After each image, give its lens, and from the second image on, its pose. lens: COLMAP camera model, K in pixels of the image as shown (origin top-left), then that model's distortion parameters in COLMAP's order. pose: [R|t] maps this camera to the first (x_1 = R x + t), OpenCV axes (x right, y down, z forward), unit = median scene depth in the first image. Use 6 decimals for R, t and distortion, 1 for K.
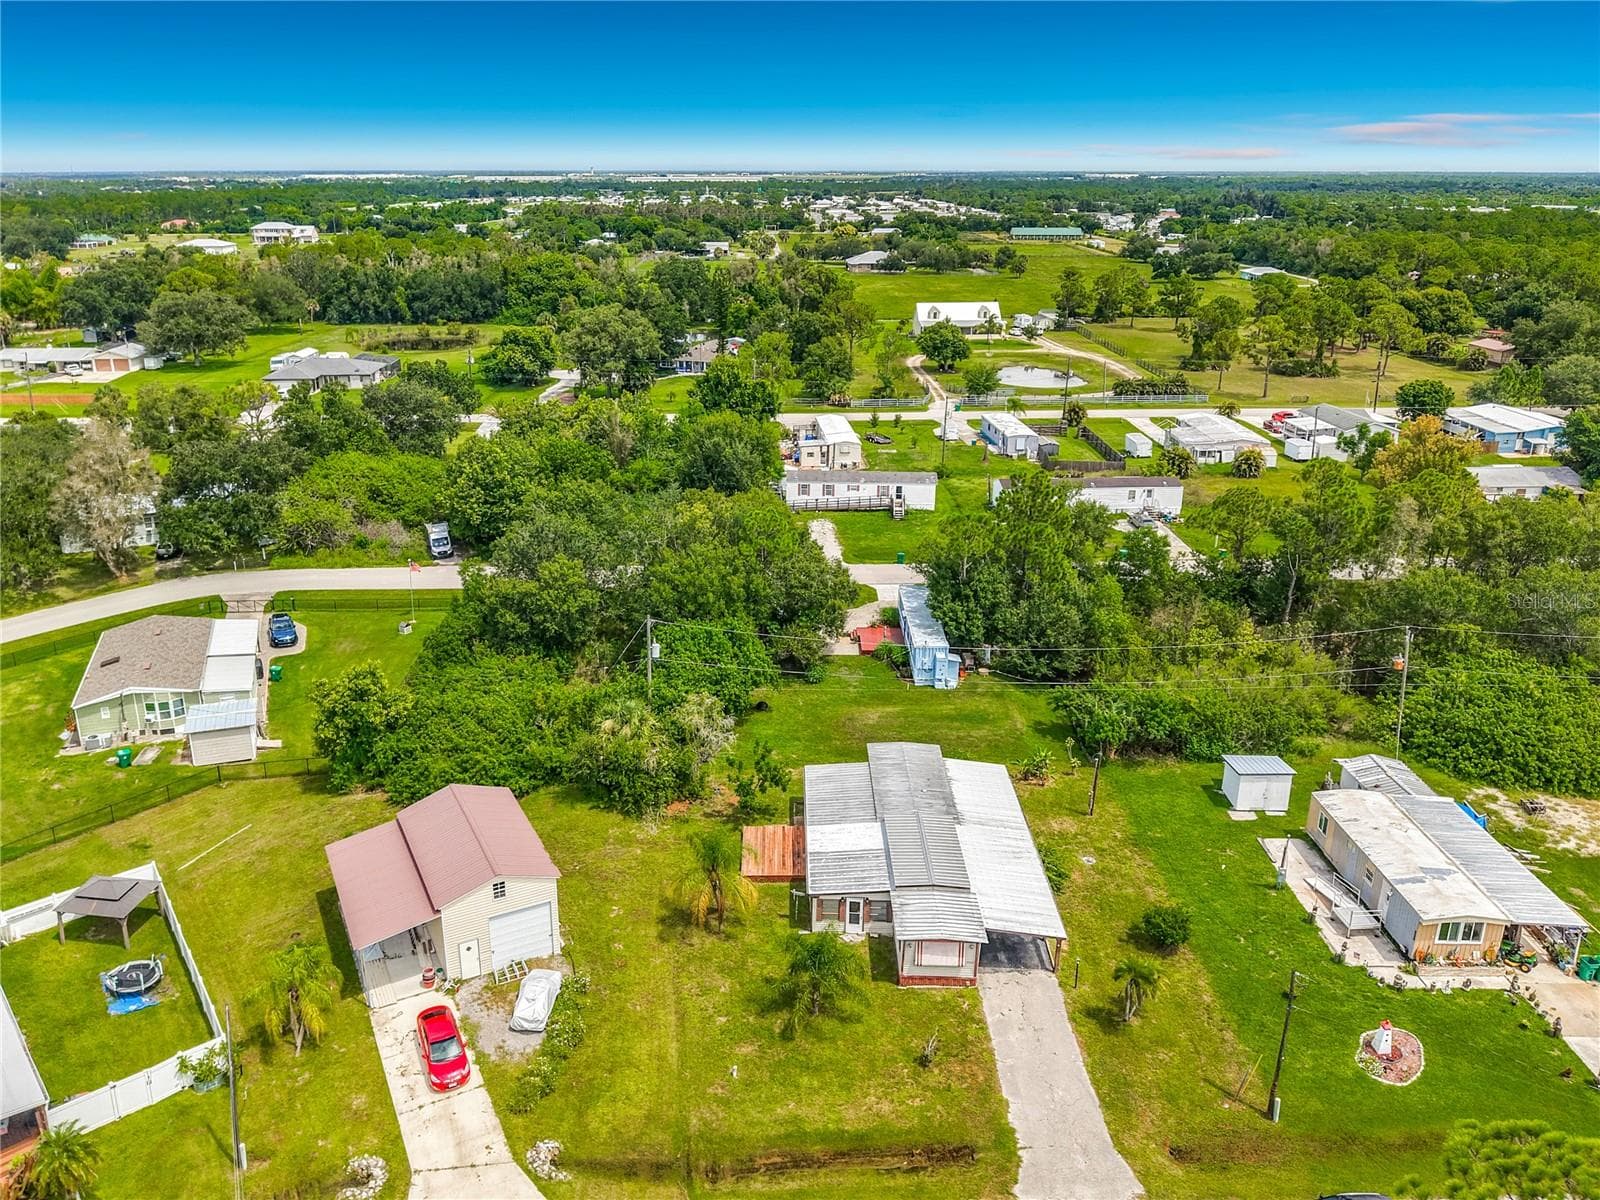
lens RADIAL K [[1121.4, 0, 783.9], [0, 1121.4, 592.4], [0, 0, 1]] dist [0.024691, -0.035975]
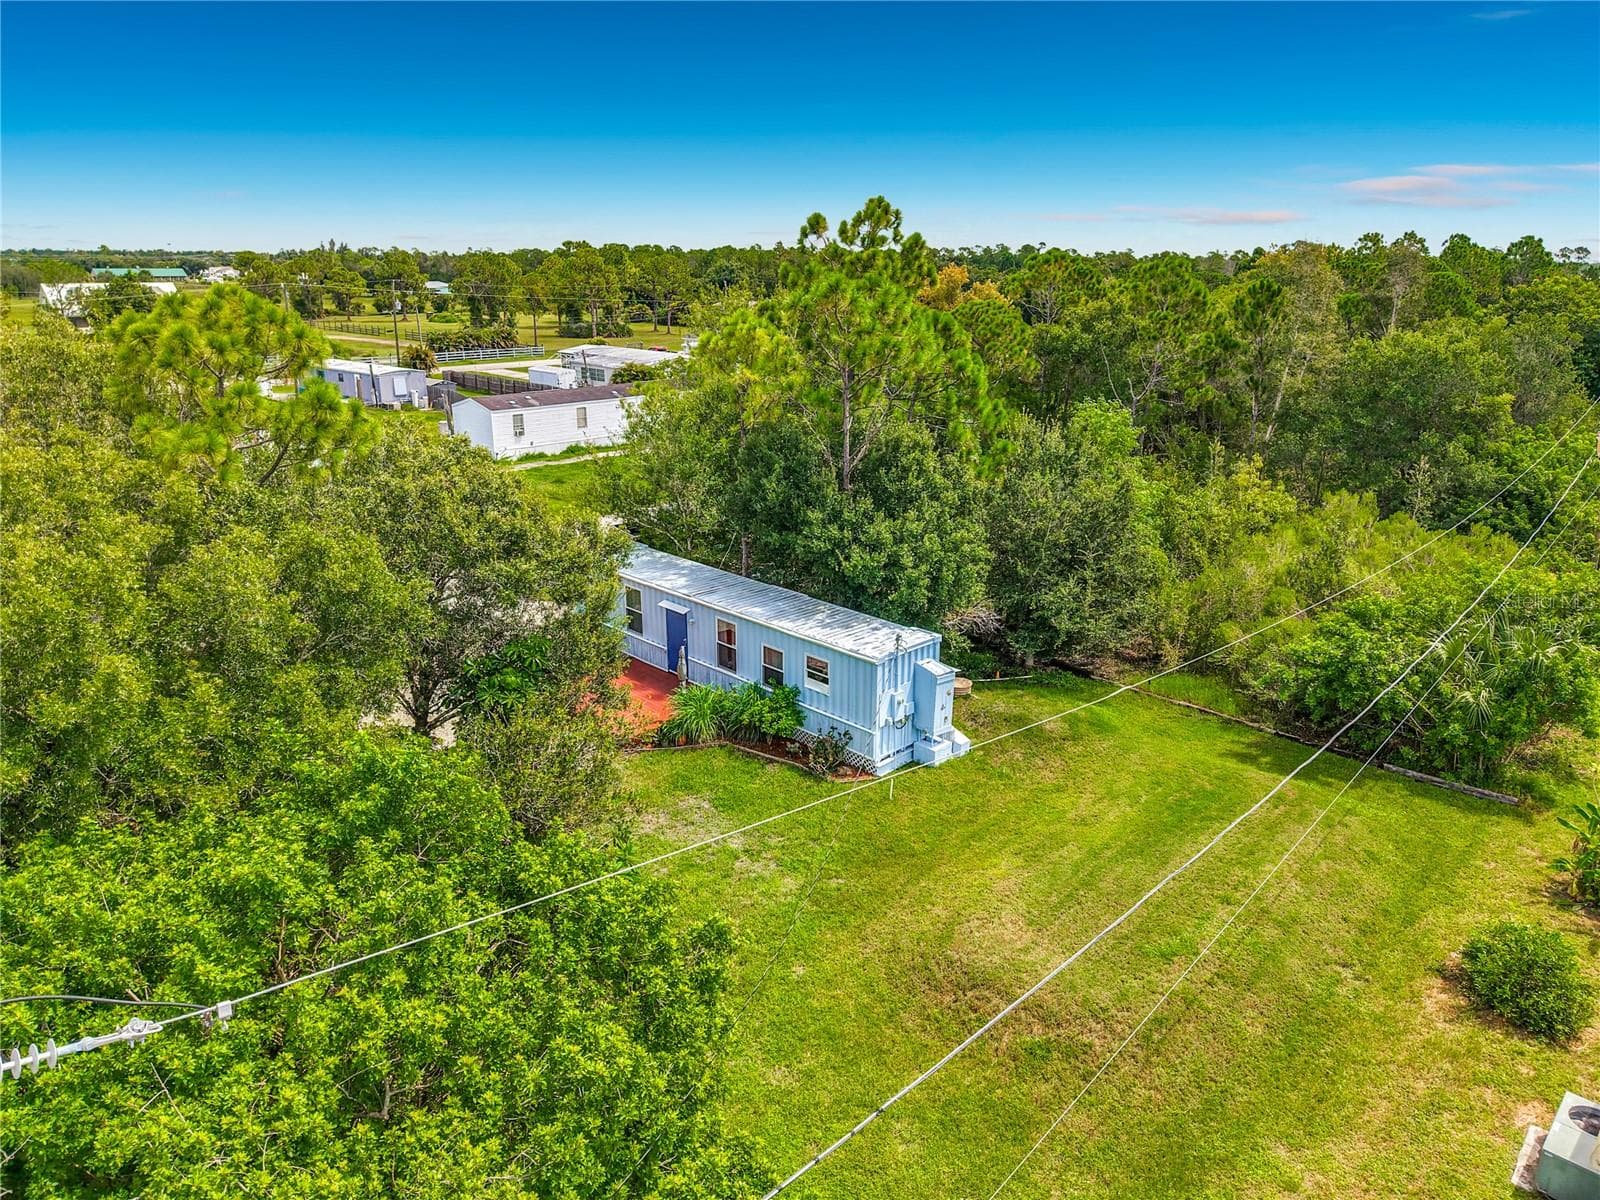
lens RADIAL K [[1094.8, 0, 805.2], [0, 1094.8, 588.8], [0, 0, 1]] dist [0.013113, -0.014156]
pose [[0.714690, -0.211175, 0.666801, -0.067031], [0.247359, 0.968037, 0.041452, 0.006912], [-0.654241, 0.135314, 0.744082, 0.509112]]
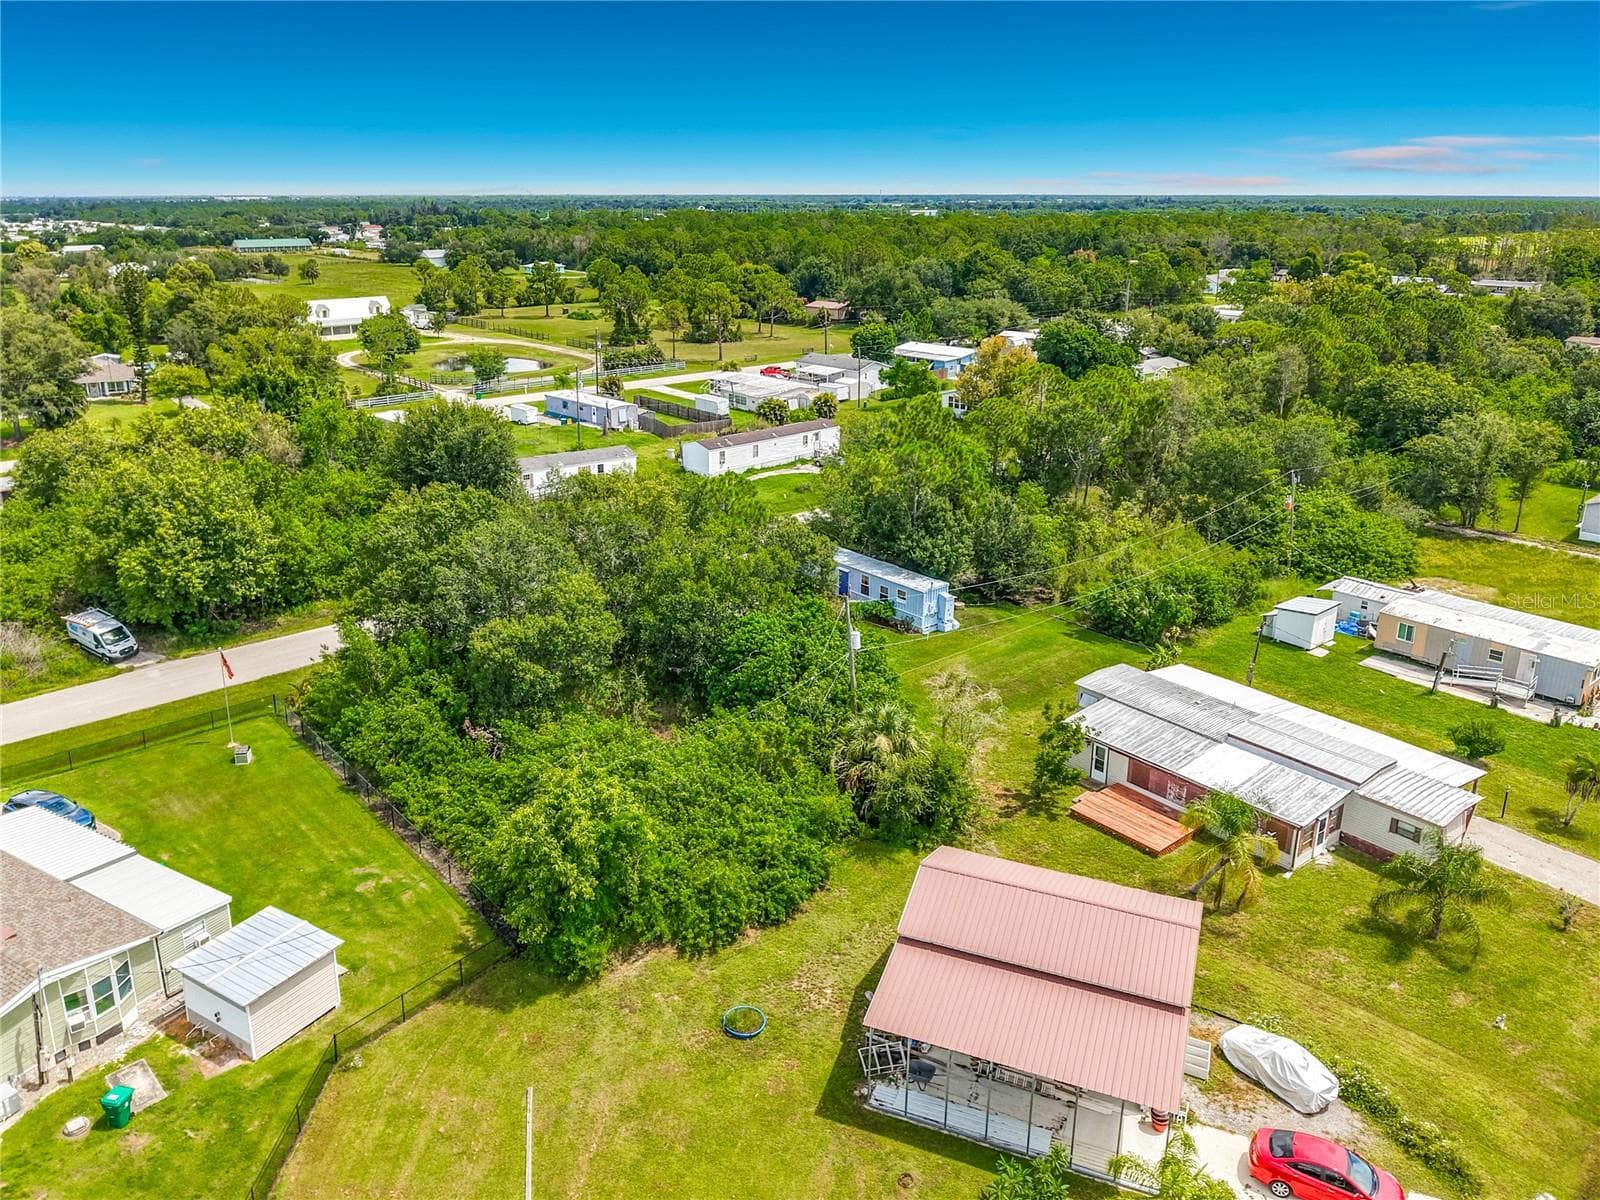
lens RADIAL K [[1121.4, 0, 764.8], [0, 1121.4, 589.8], [0, 0, 1]] dist [0.024691, -0.035975]
pose [[0.781084, -0.212731, 0.587072, -0.331743], [0.223334, 0.973161, 0.055494, -0.020014], [-0.583121, 0.087767, 0.807630, 0.230444]]
